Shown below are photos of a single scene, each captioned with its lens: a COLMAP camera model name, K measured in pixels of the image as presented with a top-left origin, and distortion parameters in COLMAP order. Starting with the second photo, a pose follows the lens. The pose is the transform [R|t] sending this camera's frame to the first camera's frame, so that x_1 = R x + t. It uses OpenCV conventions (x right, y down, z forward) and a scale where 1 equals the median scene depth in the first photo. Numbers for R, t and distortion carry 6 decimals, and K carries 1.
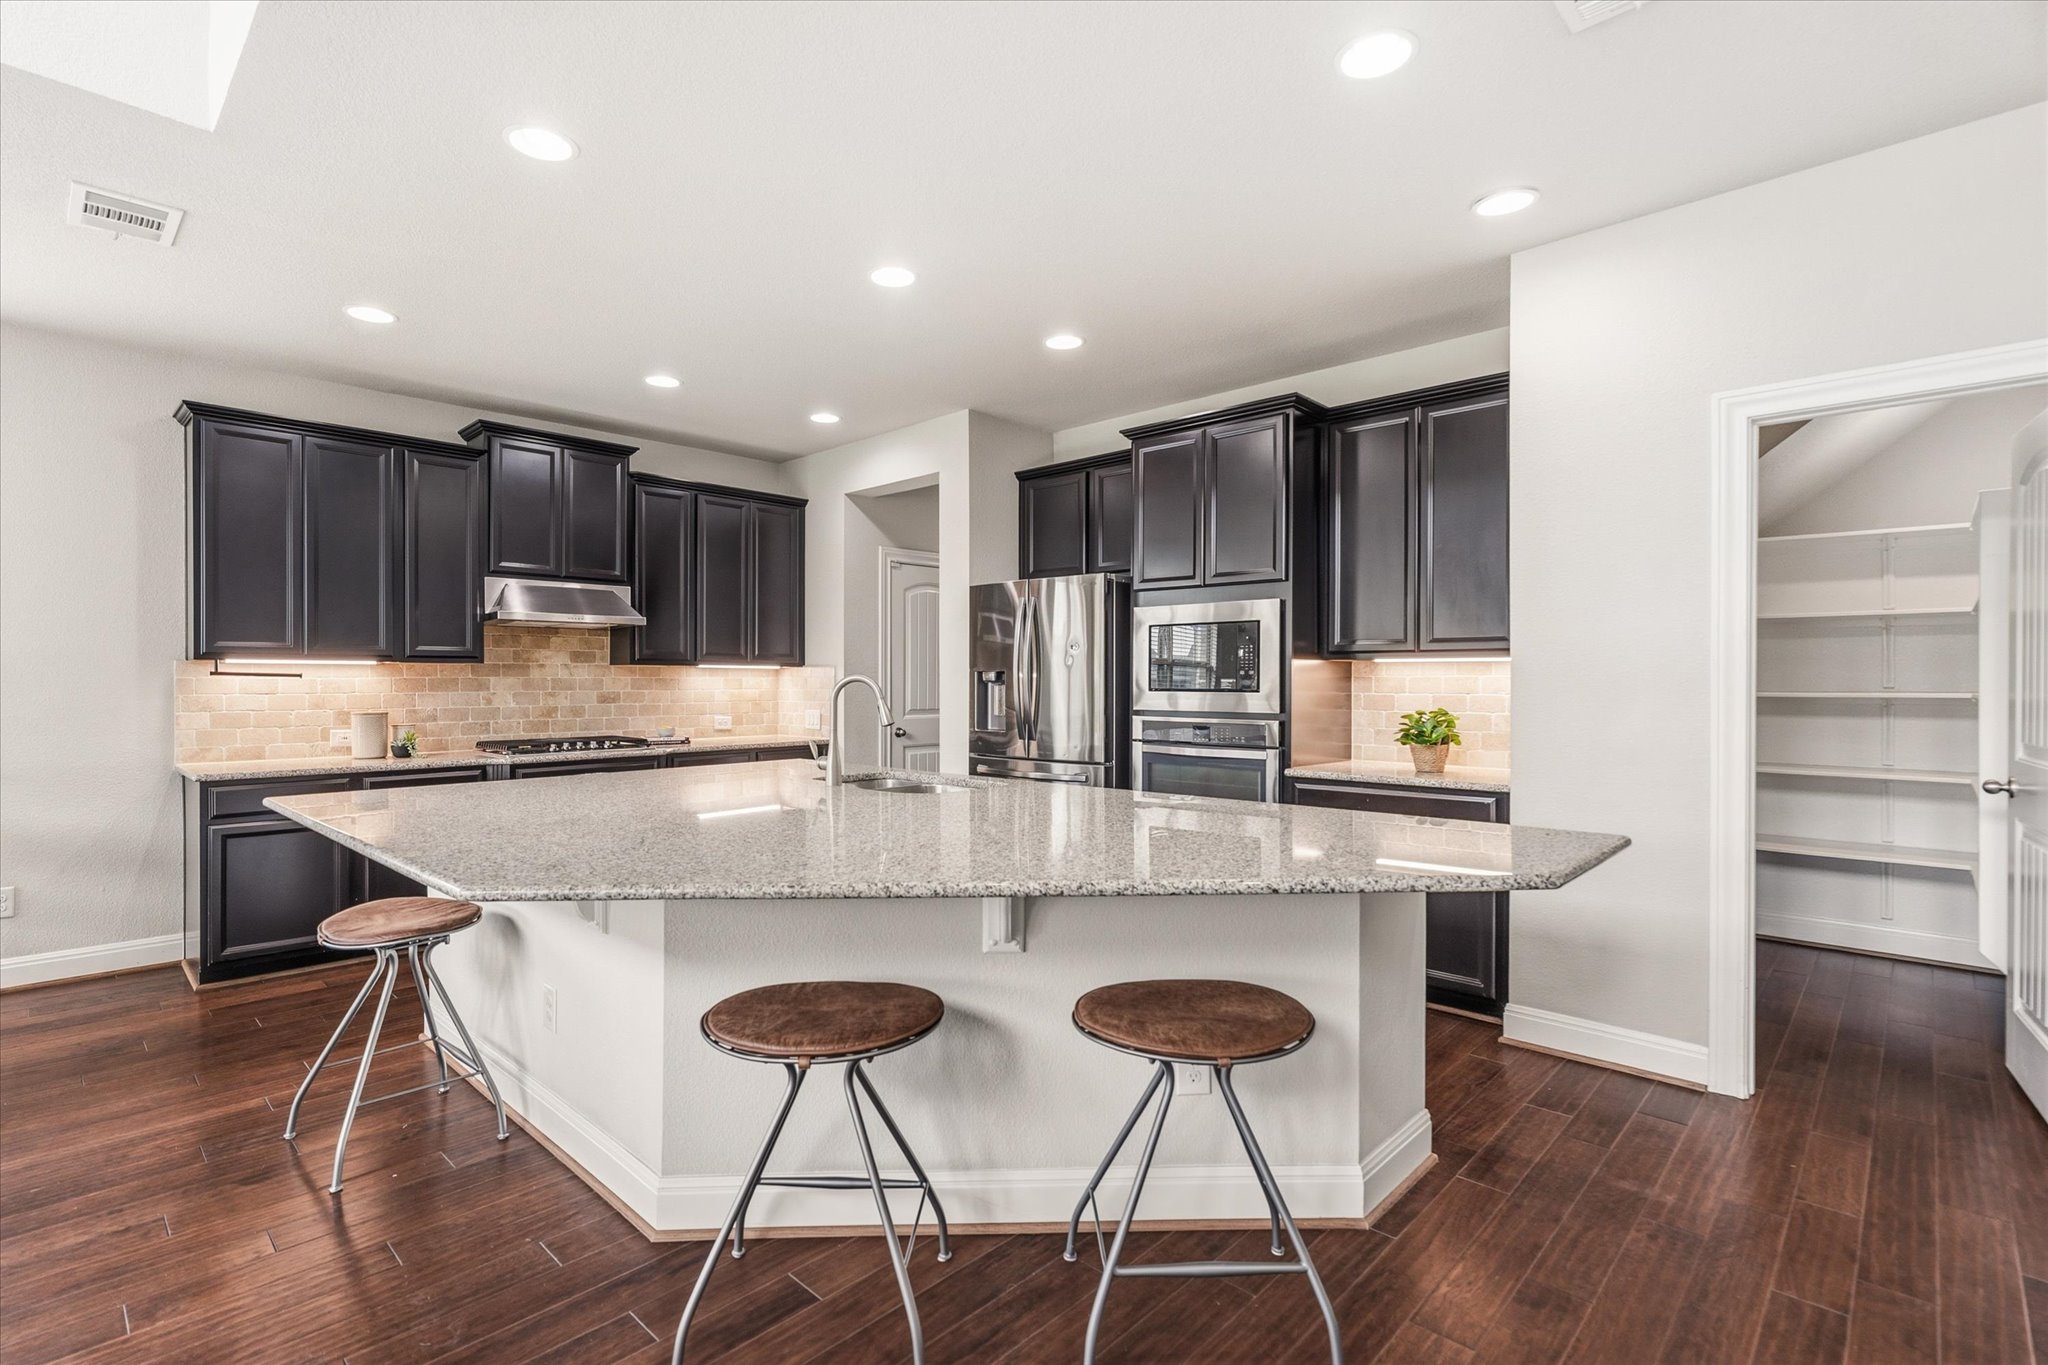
lens RADIAL K [[943.4, 0, 1037.6], [0, 943.4, 684.2], [0, 0, 1]] dist [0.005497, -0.003082]
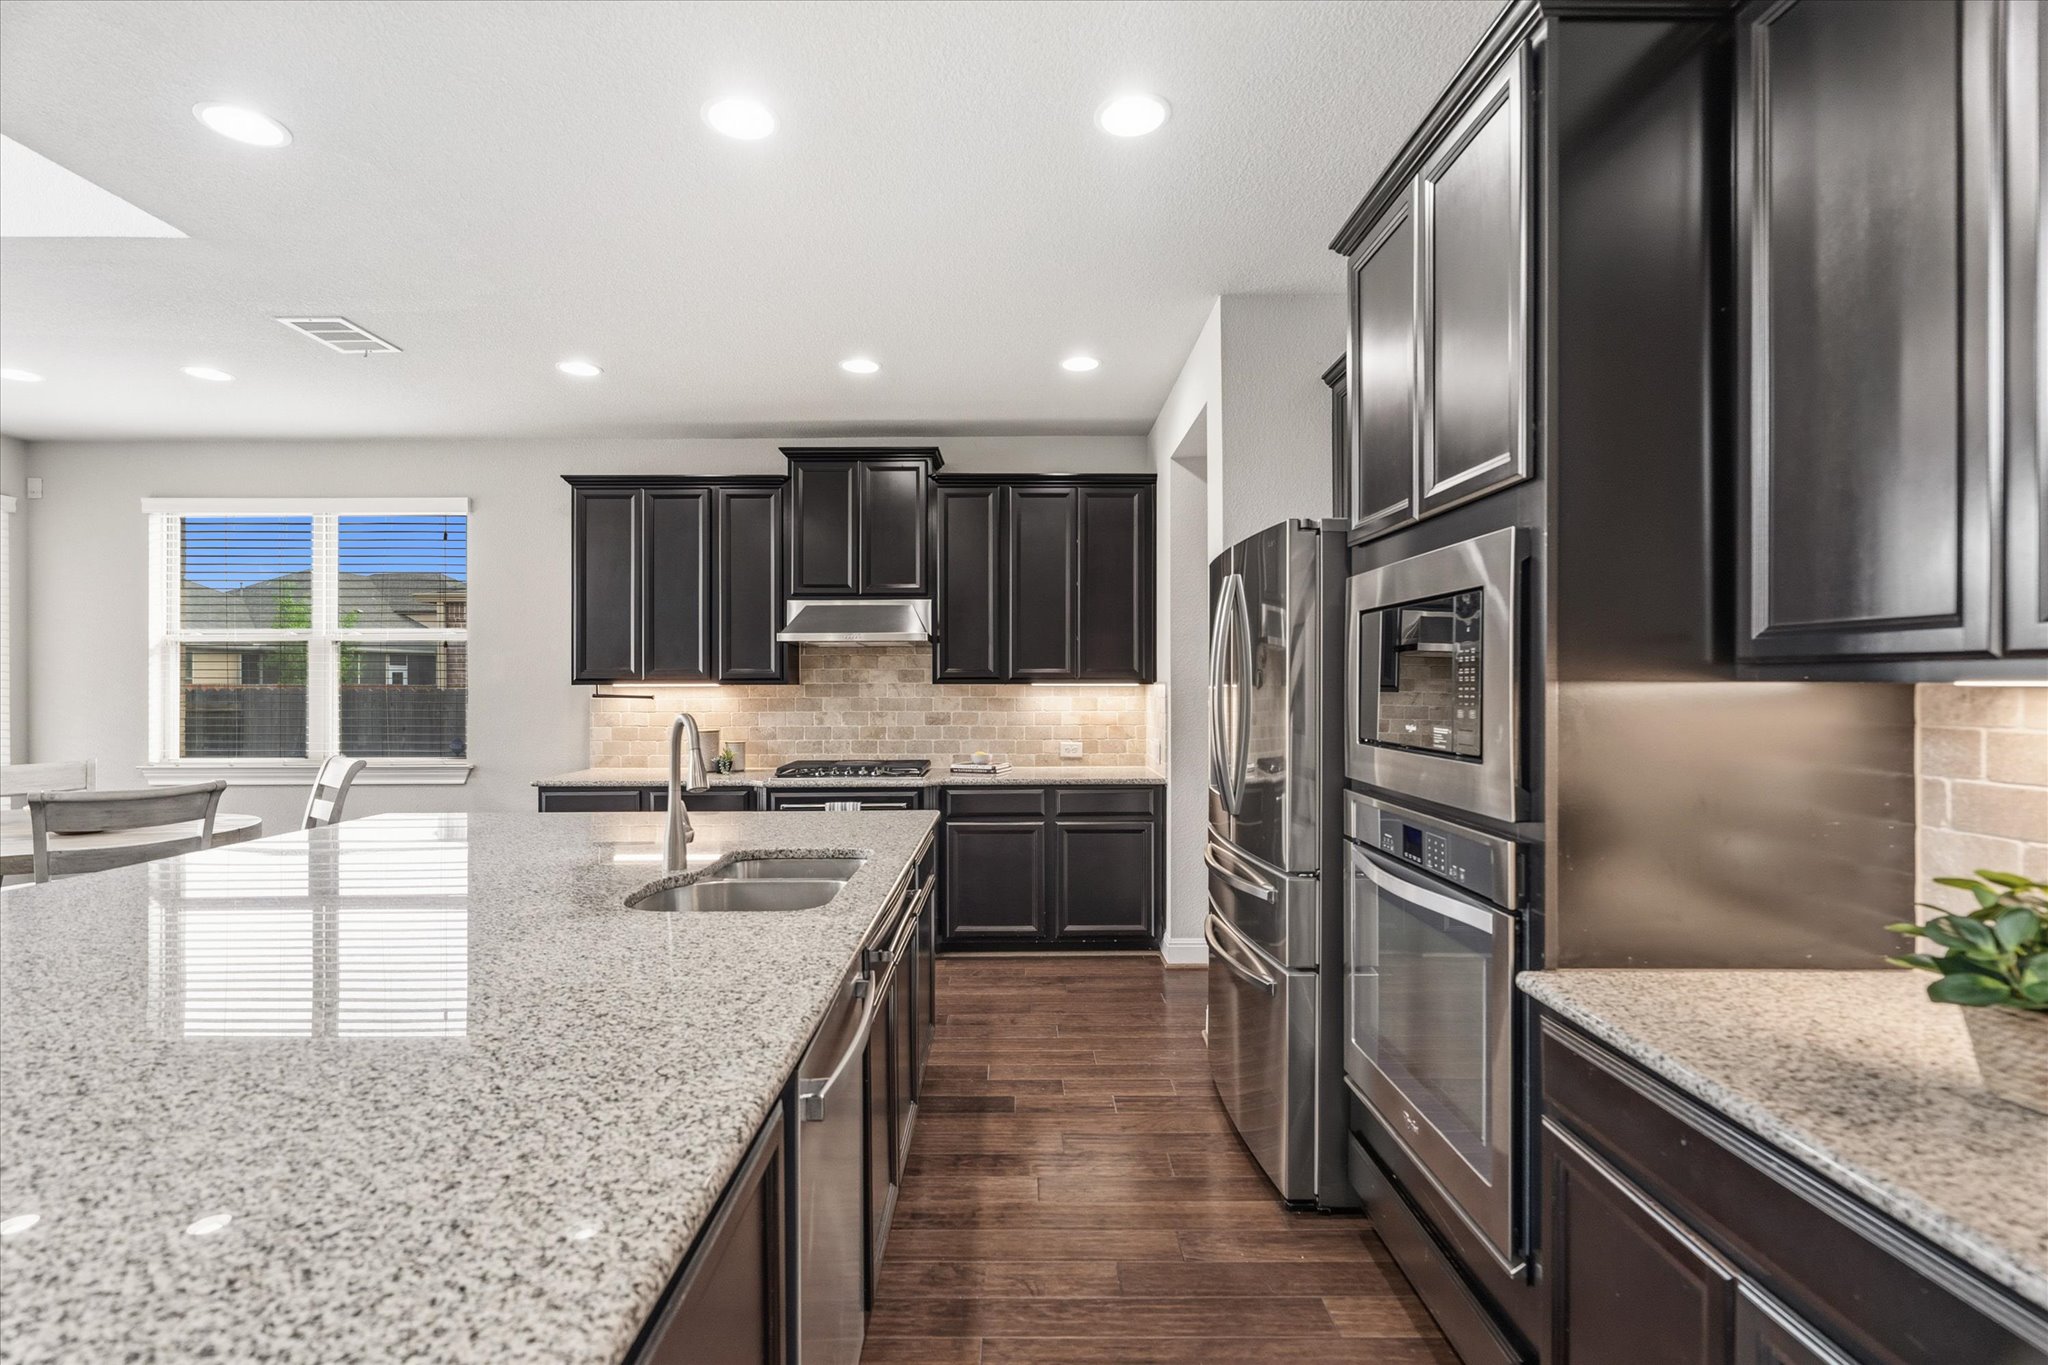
lens RADIAL K [[943.4, 0, 1019.1], [0, 943.4, 686.6], [0, 0, 1]] dist [0.005497, -0.003082]
pose [[0.682585, 0.000931, -0.730806, 0.309624], [-0.002261, 0.999997, -0.000838, -0.018614], [0.730803, 0.002224, 0.682585, 0.450953]]
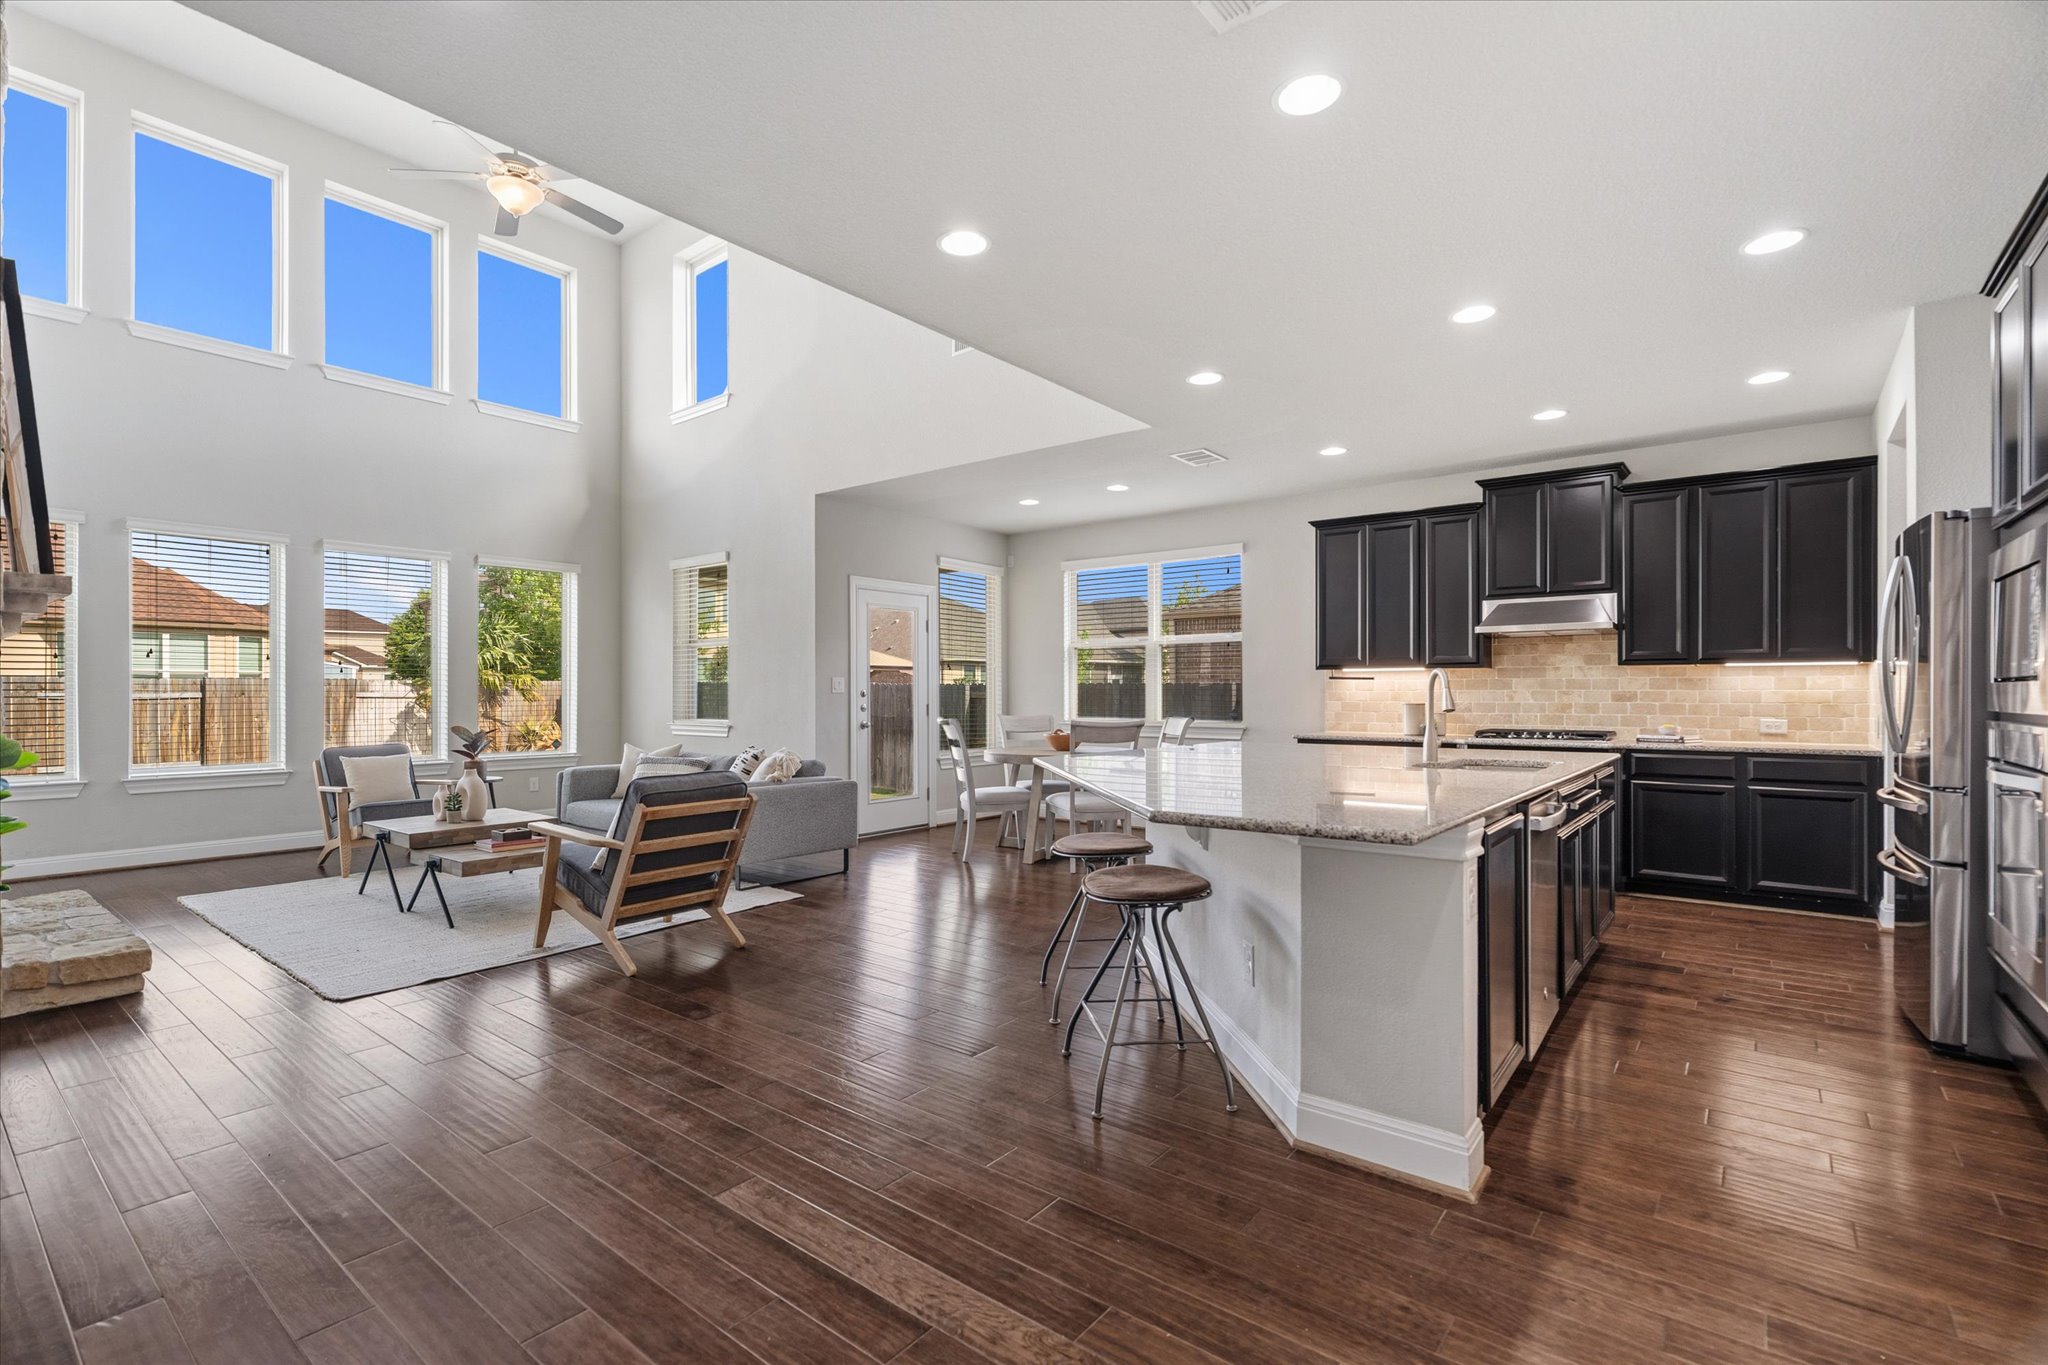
lens RADIAL K [[943.4, 0, 1020.0], [0, 943.4, 687.6], [0, 0, 1]] dist [0.005497, -0.003082]
pose [[0.082721, -0.005369, -0.996558, 0.606099], [-0.006148, 0.999964, -0.005897, 0.015816], [0.996554, 0.006615, 0.082685, 0.242449]]
